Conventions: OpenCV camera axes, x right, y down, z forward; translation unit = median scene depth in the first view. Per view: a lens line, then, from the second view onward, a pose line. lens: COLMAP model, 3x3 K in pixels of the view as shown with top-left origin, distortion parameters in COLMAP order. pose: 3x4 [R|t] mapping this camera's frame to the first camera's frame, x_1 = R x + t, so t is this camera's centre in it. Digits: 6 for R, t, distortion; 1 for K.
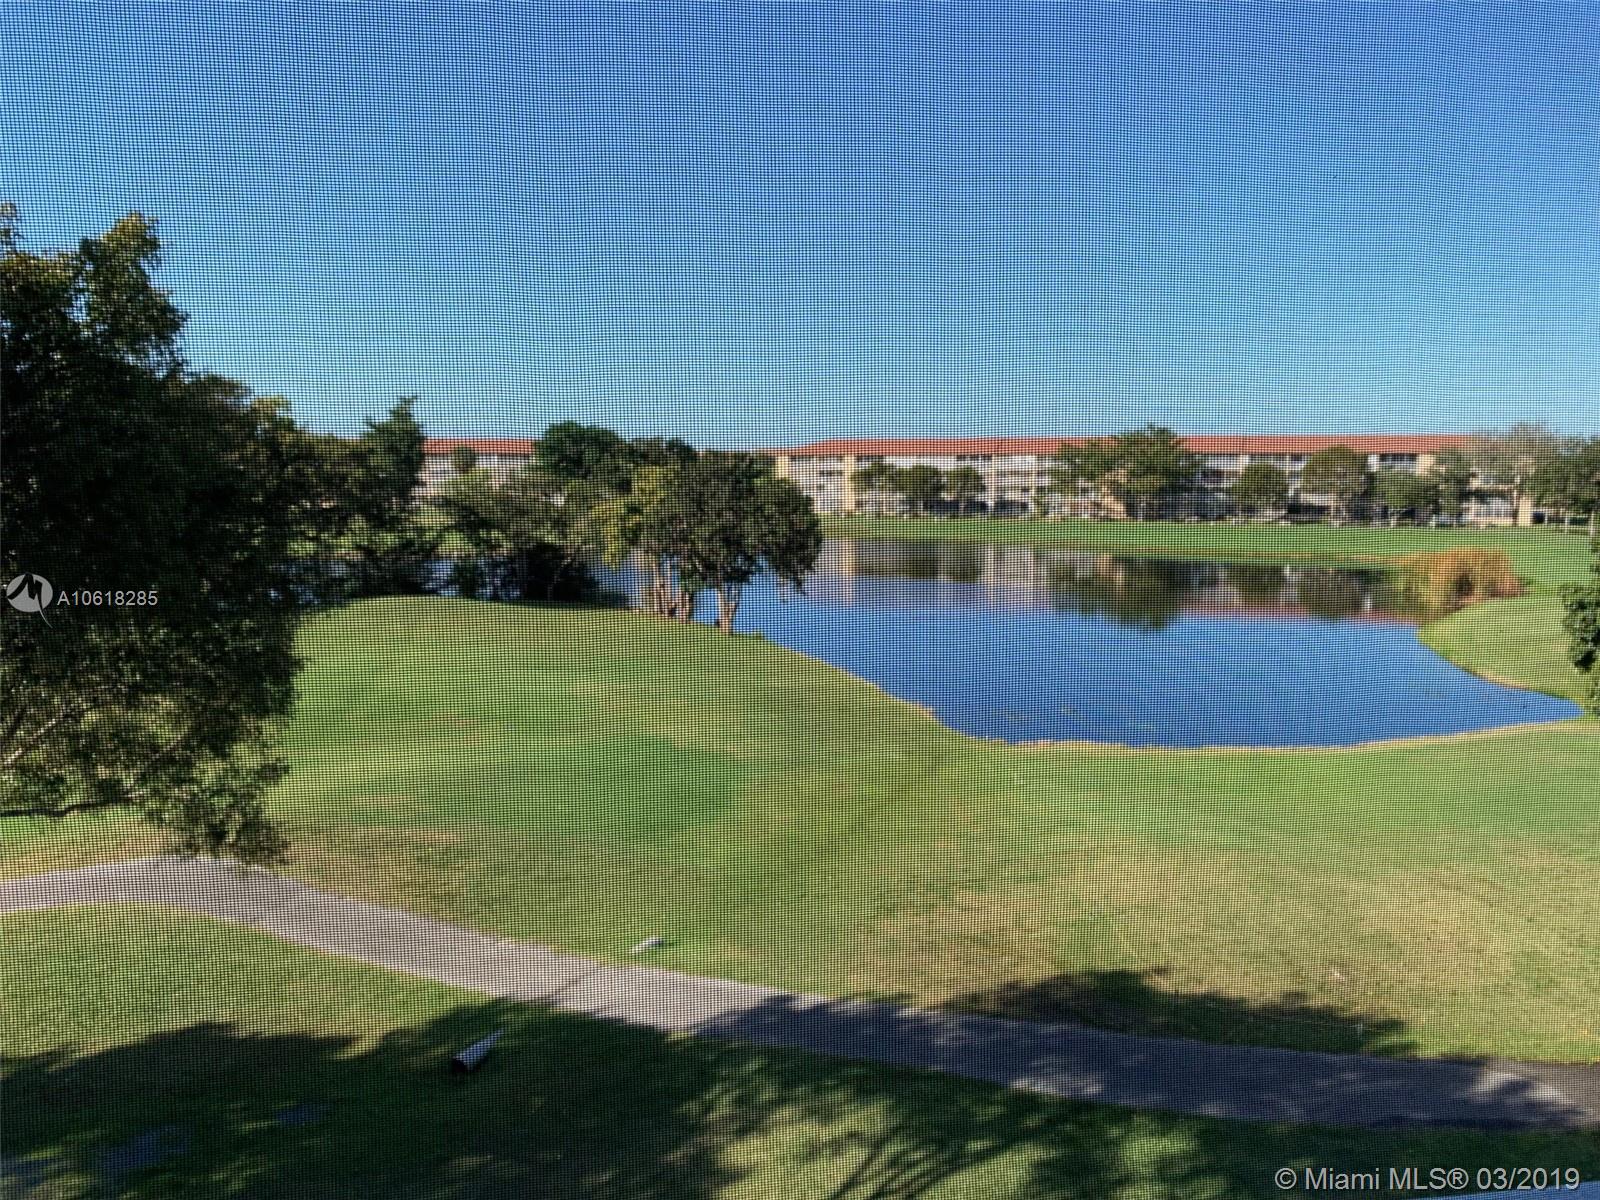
lens RADIAL K [[1213.7, 0, 797.4], [0, 1213.7, 593.1], [0, 0, 1]] dist [0.052965, -0.031568]
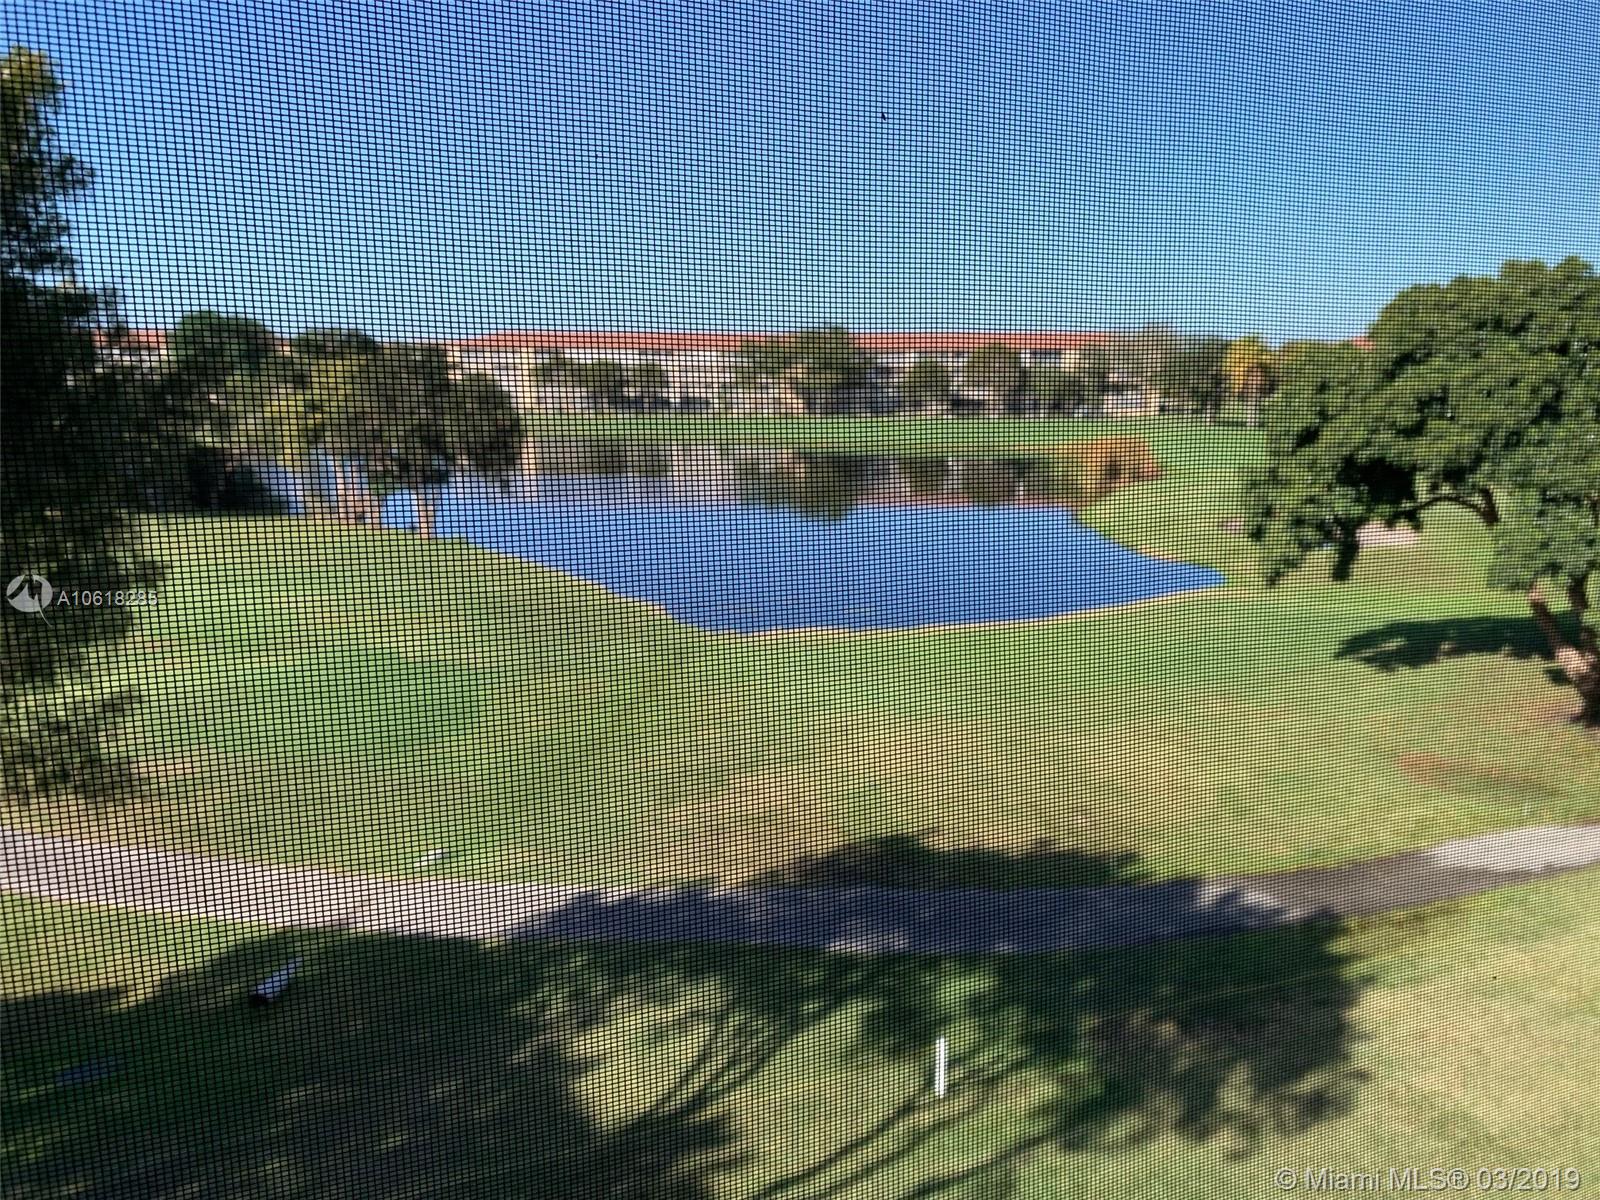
lens RADIAL K [[1213.7, 0, 744.2], [0, 1213.7, 595.5], [0, 0, 1]] dist [0.052965, -0.031568]
pose [[0.967764, -0.046020, 0.247617, -0.107506], [0.024881, 0.995825, 0.087832, 0.001378], [-0.250625, -0.078840, 0.964869, 0.016112]]
